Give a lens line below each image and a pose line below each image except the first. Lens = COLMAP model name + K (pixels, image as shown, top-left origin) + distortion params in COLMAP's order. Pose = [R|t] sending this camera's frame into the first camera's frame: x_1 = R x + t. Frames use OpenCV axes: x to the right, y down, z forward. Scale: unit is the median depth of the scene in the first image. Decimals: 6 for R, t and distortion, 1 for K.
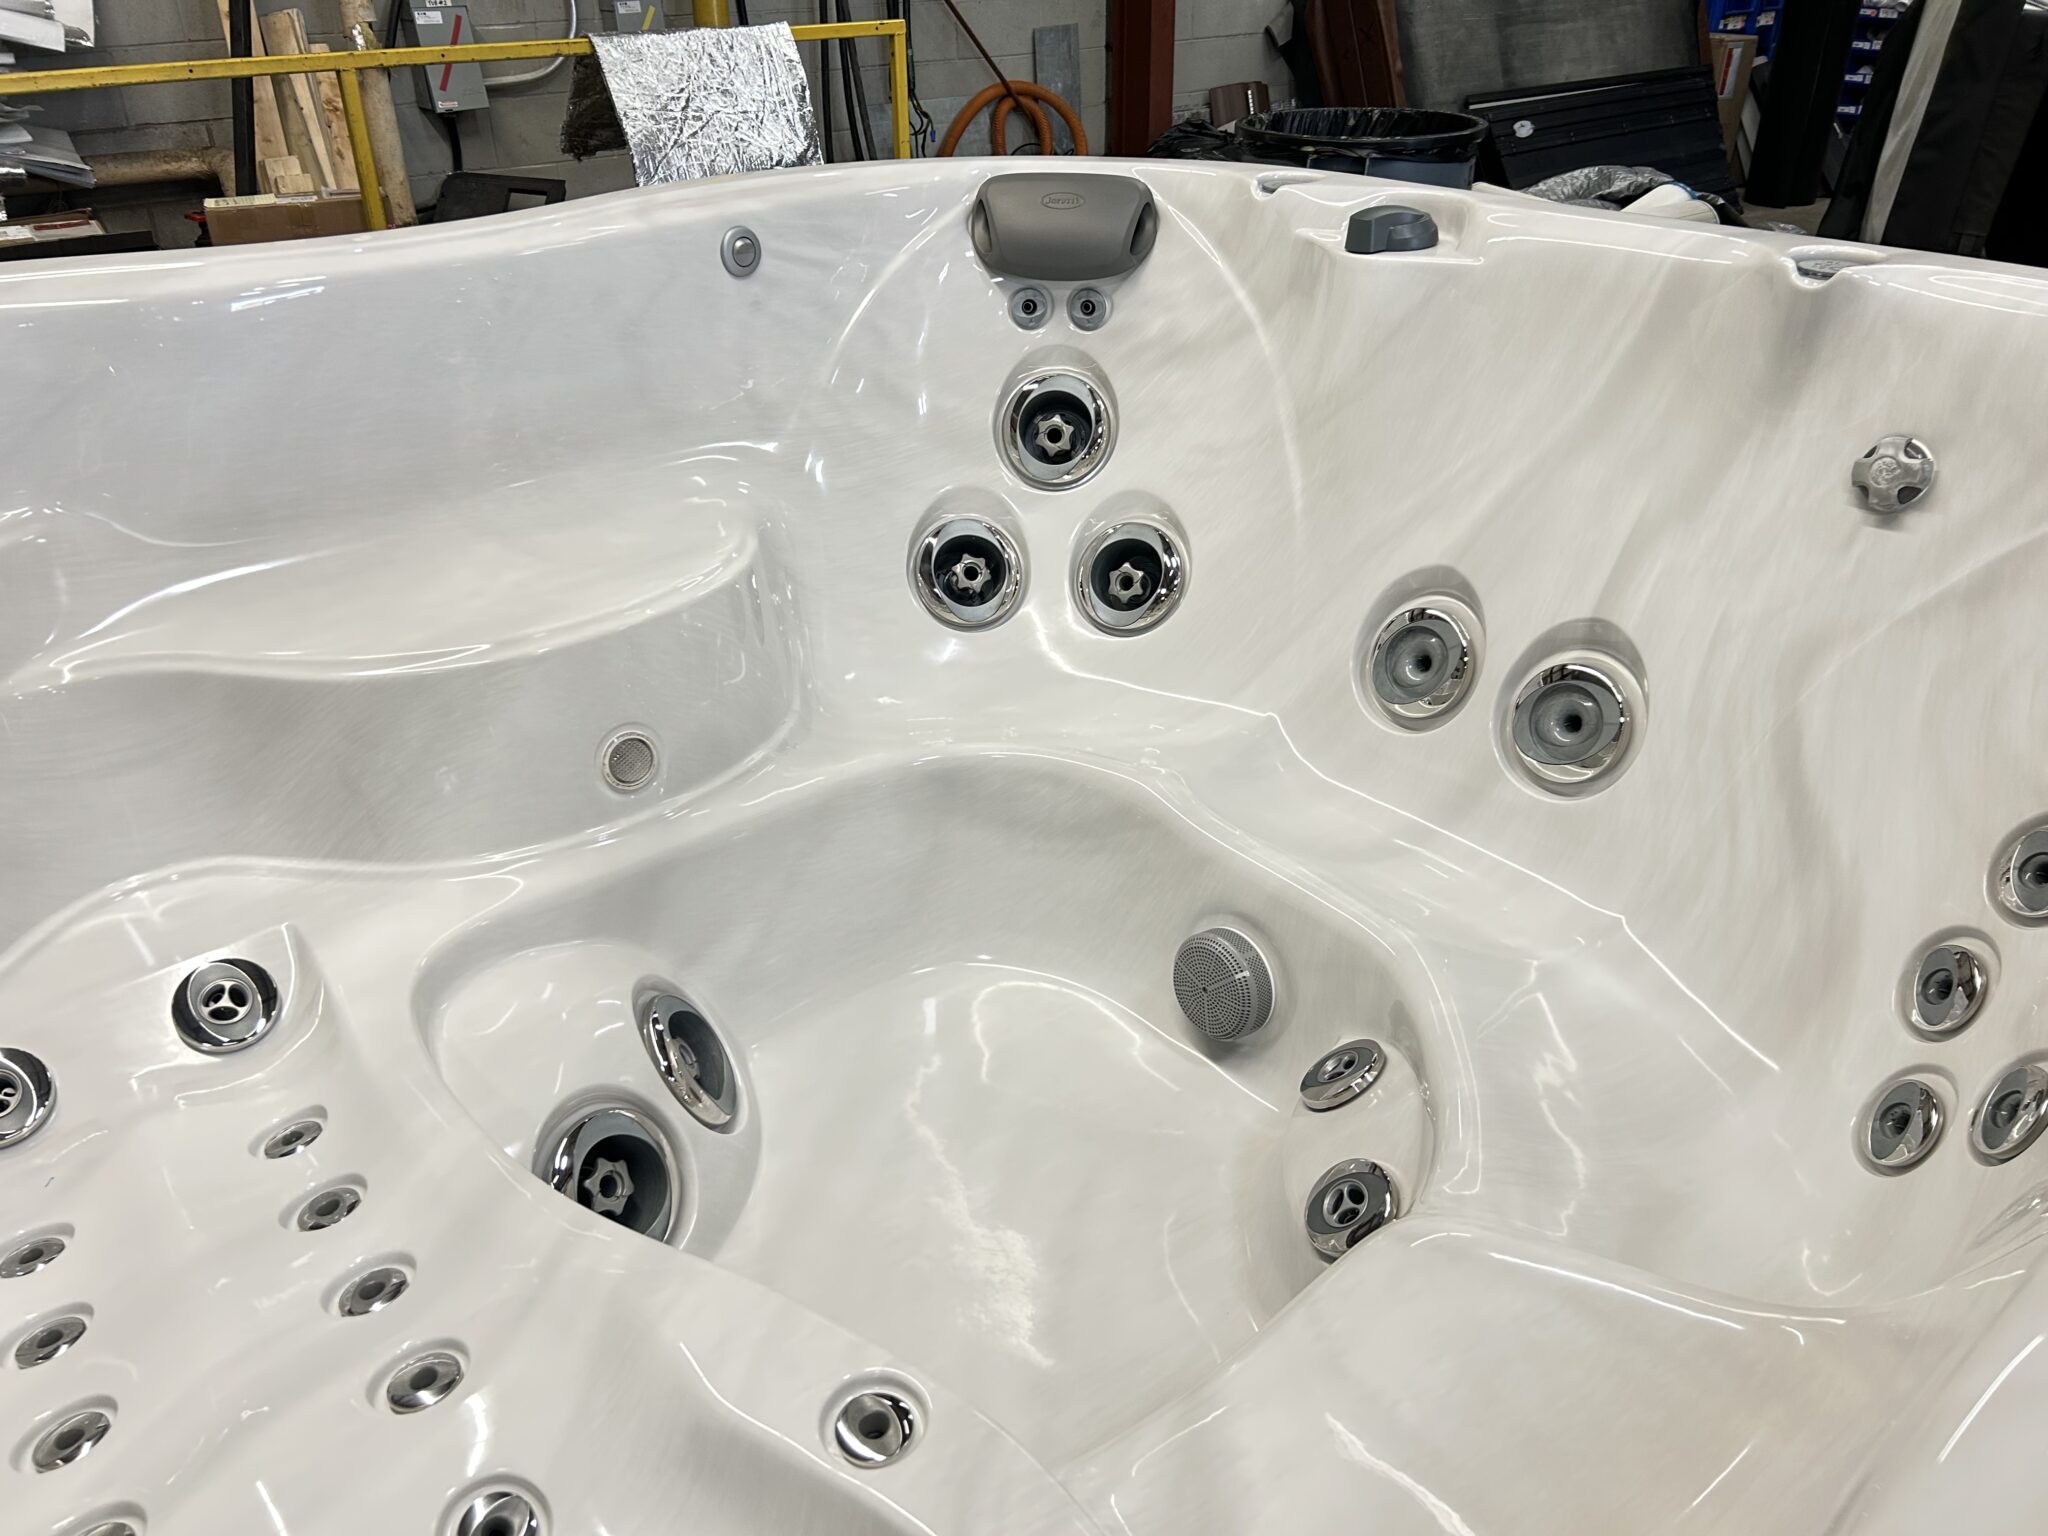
lens RADIAL K [[1537.1, 0, 1007.0], [0, 1537.1, 755.1], [0, 0, 1]] dist [0.039515, -0.045098]
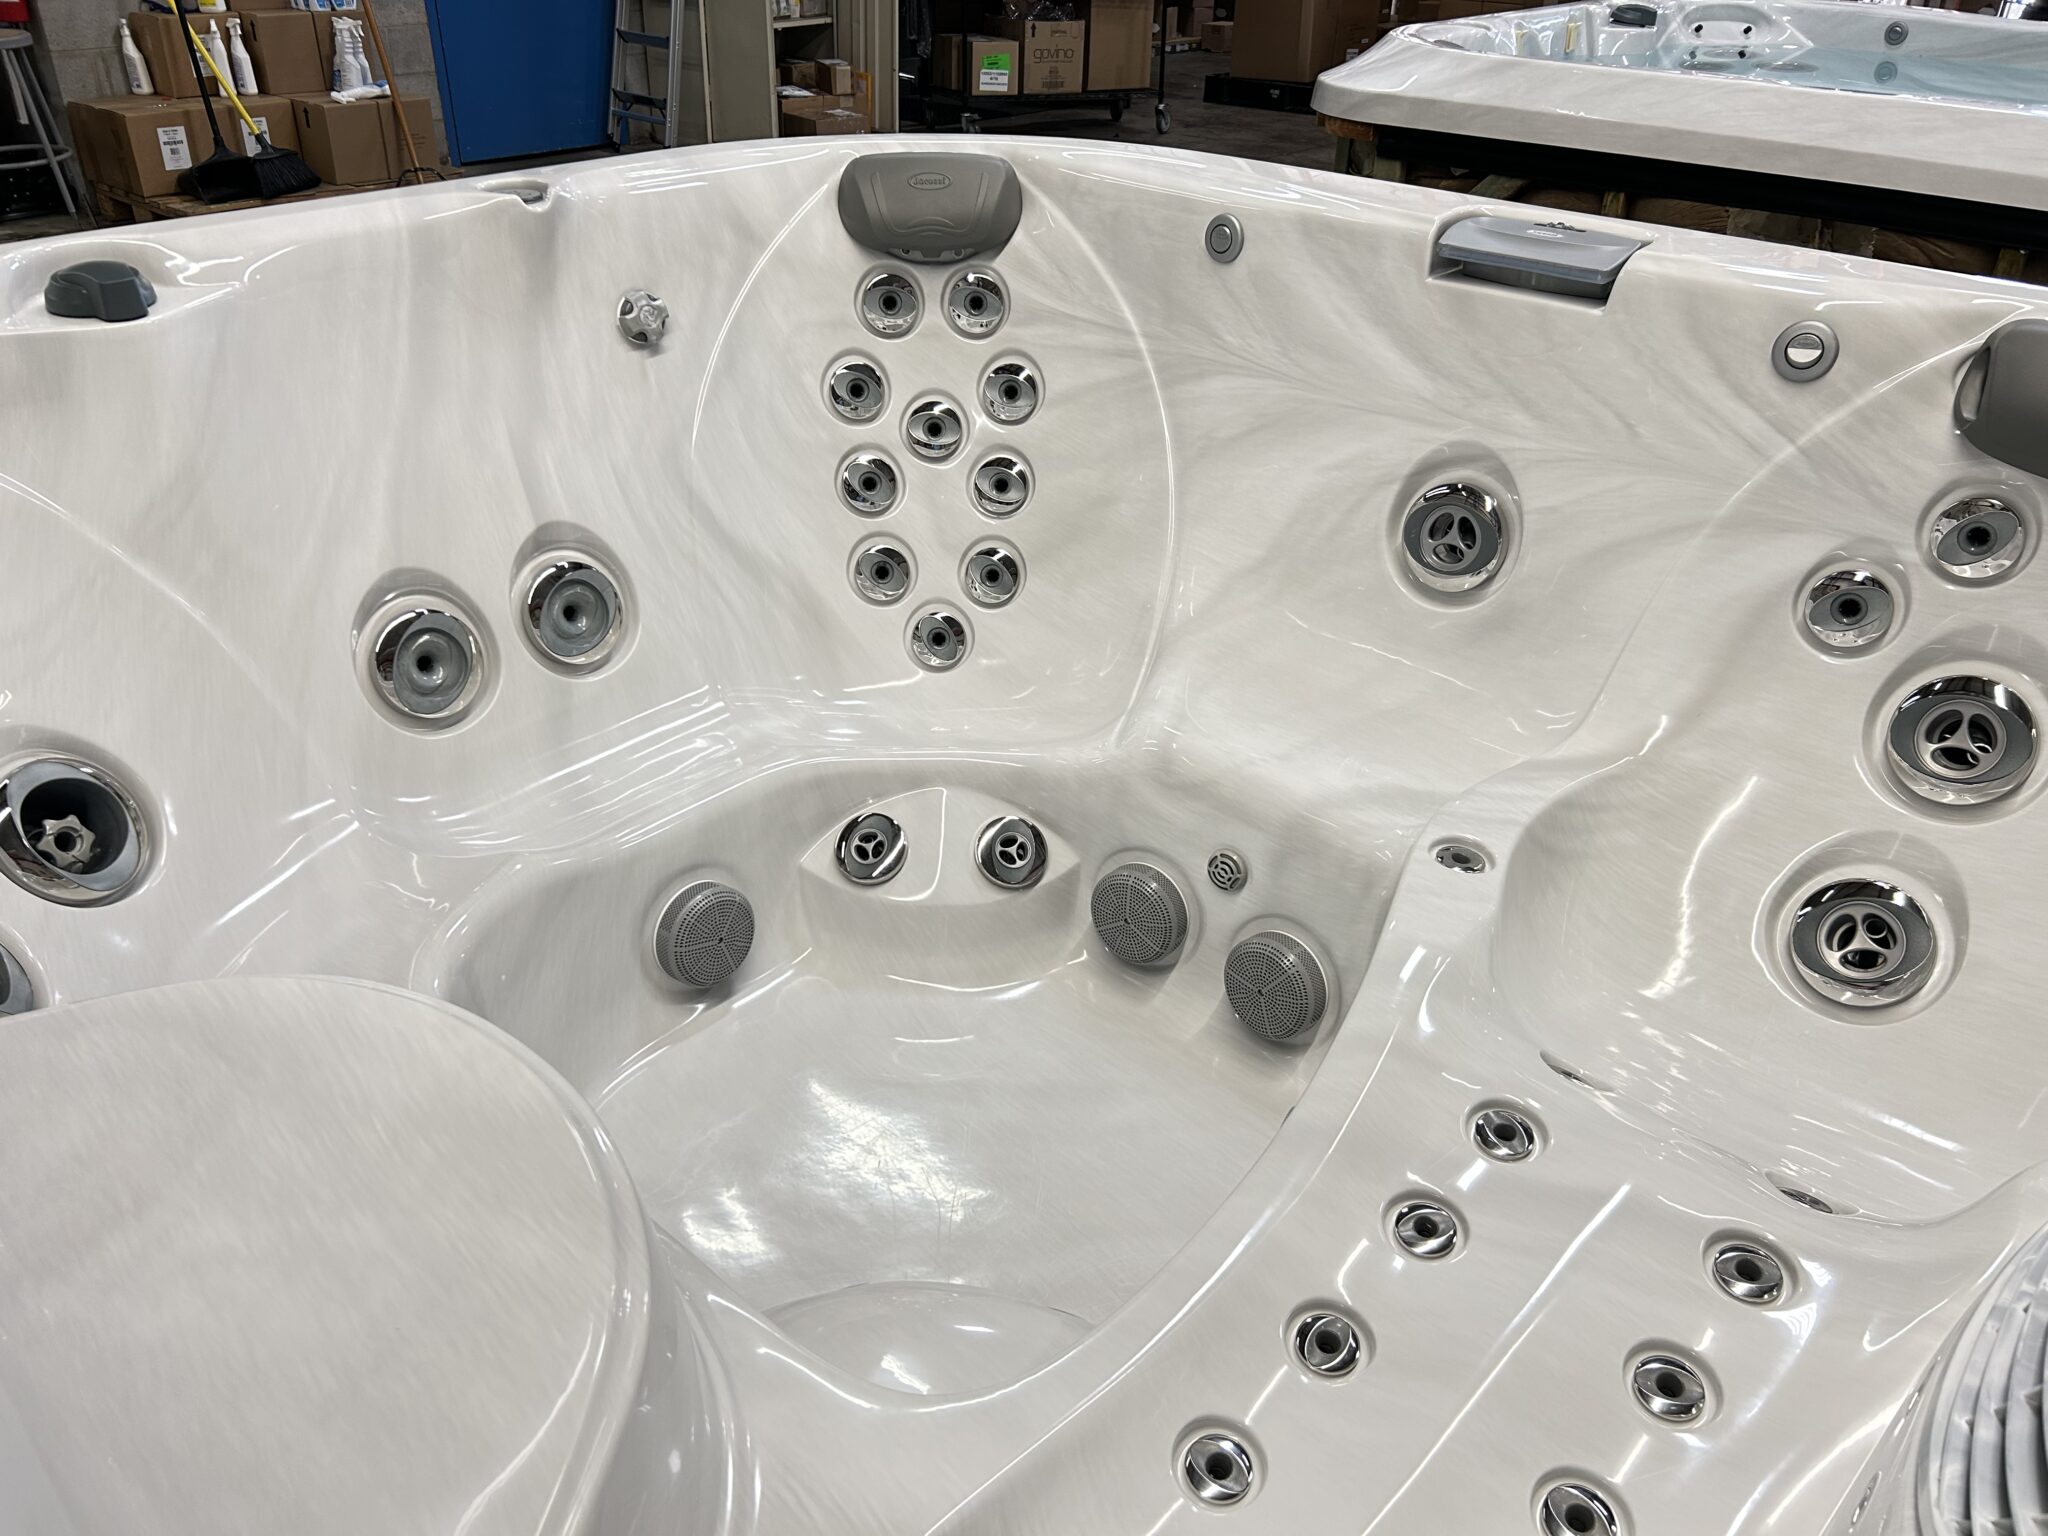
lens RADIAL K [[1537.1, 0, 1011.7], [0, 1537.1, 760.6], [0, 0, 1]] dist [0.039515, -0.045098]
pose [[-0.151915, -0.500007, 0.852593, -0.588988], [0.461193, 0.727084, 0.508577, -0.305145], [-0.874199, 0.470470, 0.120145, 0.503410]]
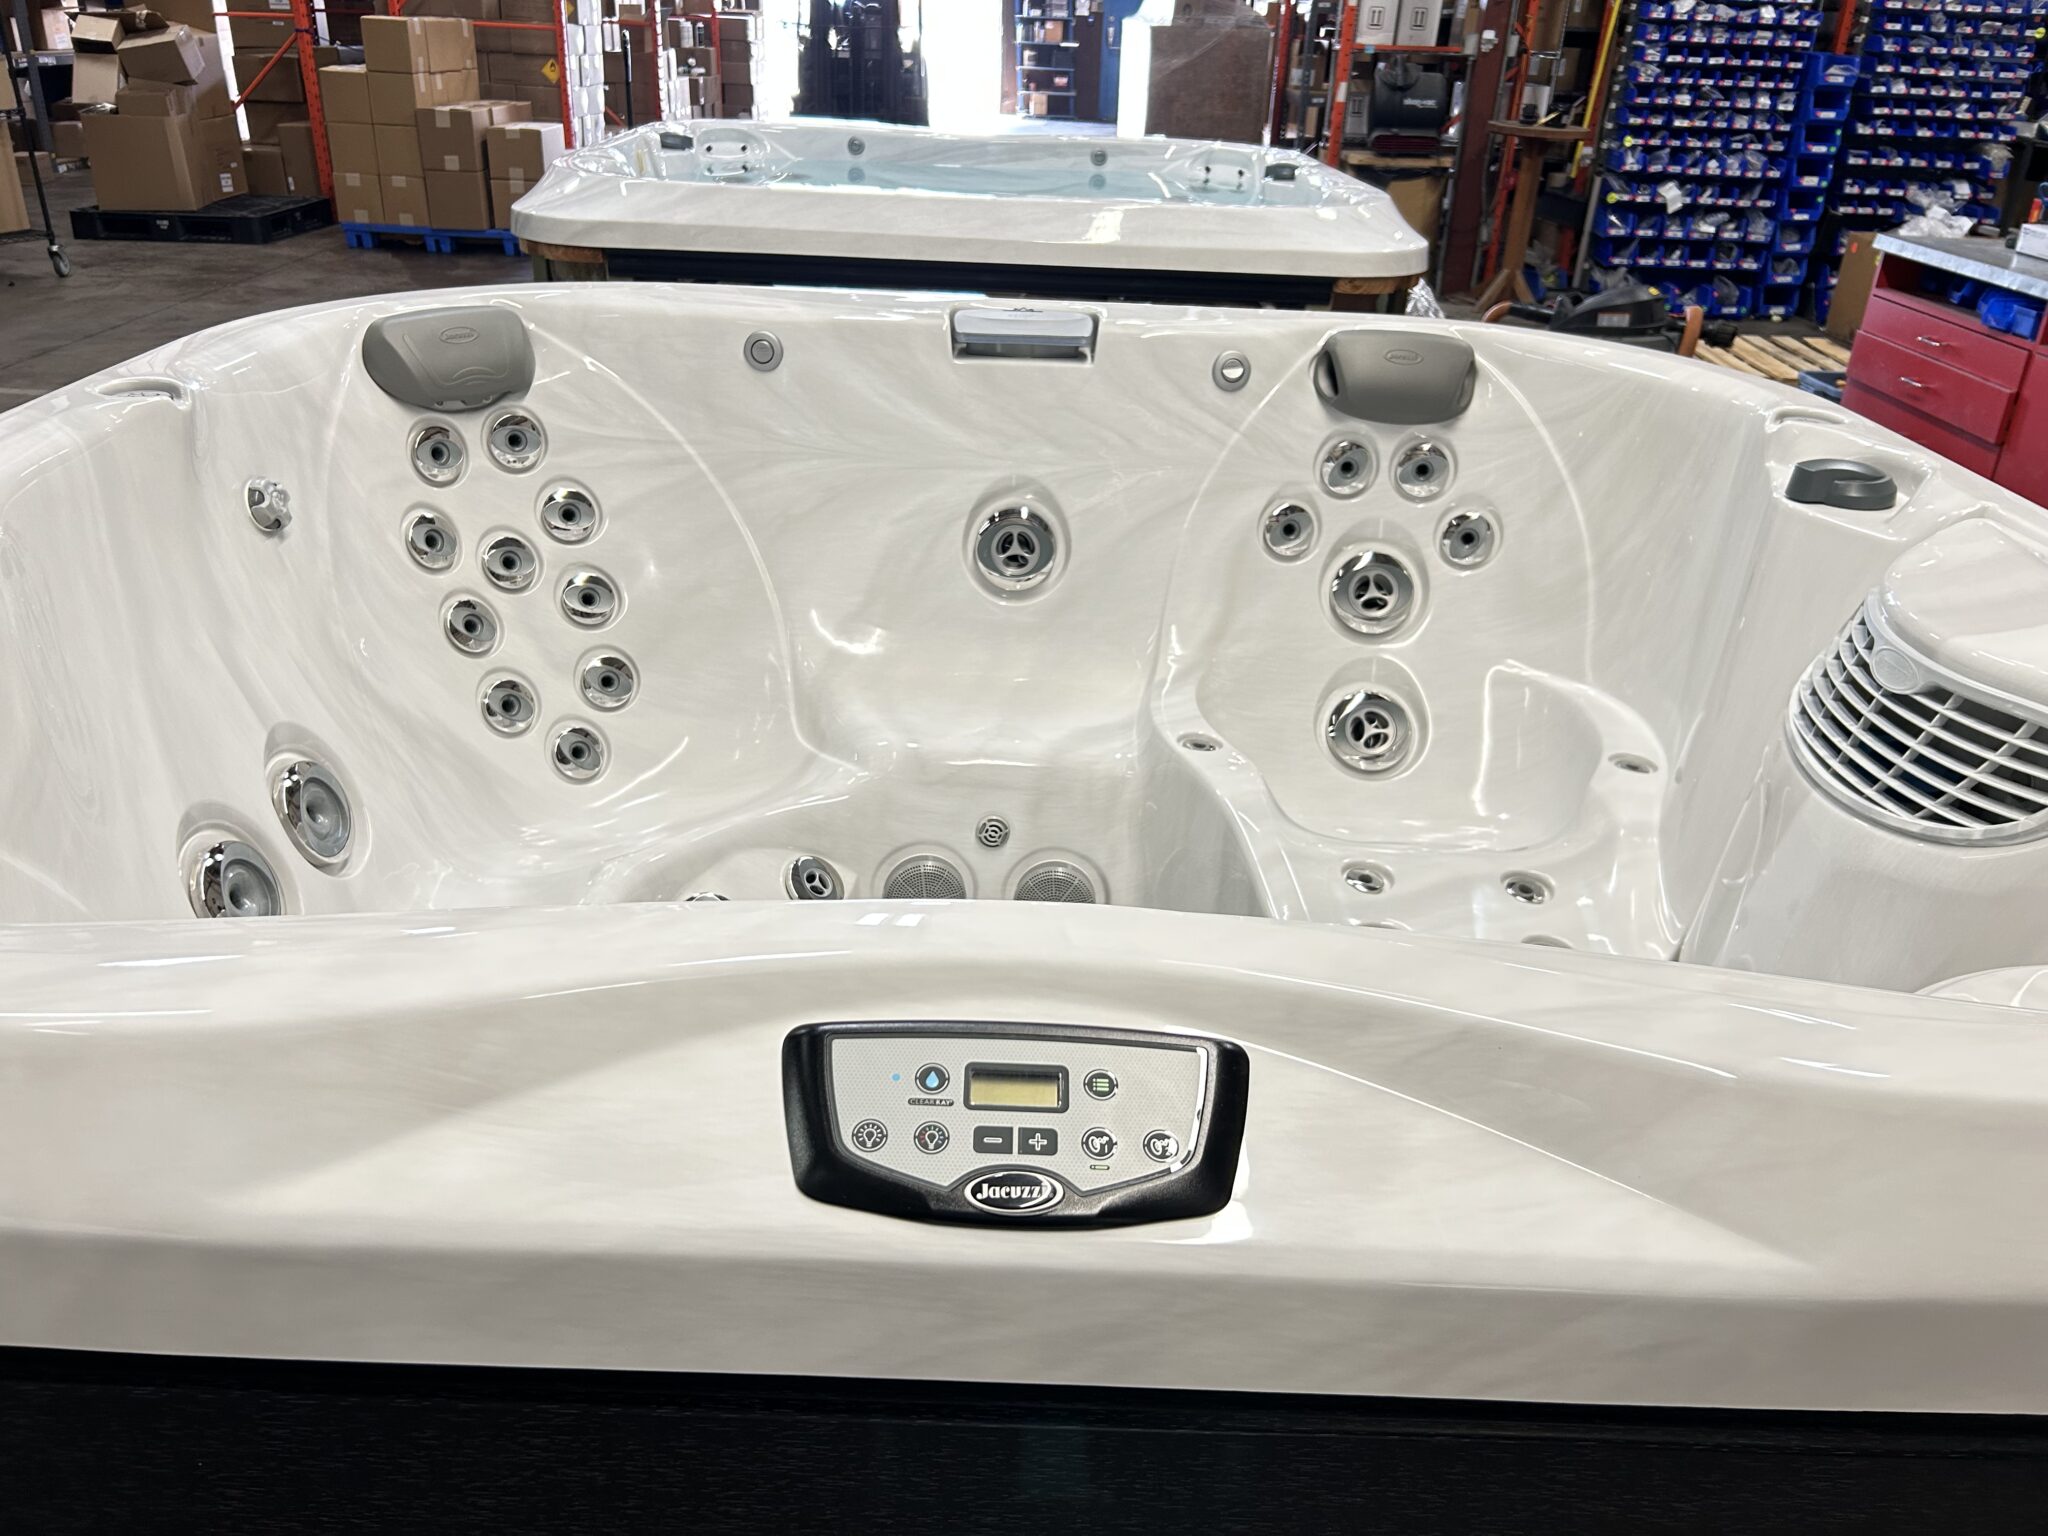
lens RADIAL K [[1537.1, 0, 1006.6], [0, 1537.1, 778.0], [0, 0, 1]] dist [0.039515, -0.045098]
pose [[-0.768946, -0.306515, 0.561044, -0.509243], [0.279270, 0.628373, 0.726055, -0.566013], [-0.575092, 0.714980, -0.397585, 0.916324]]
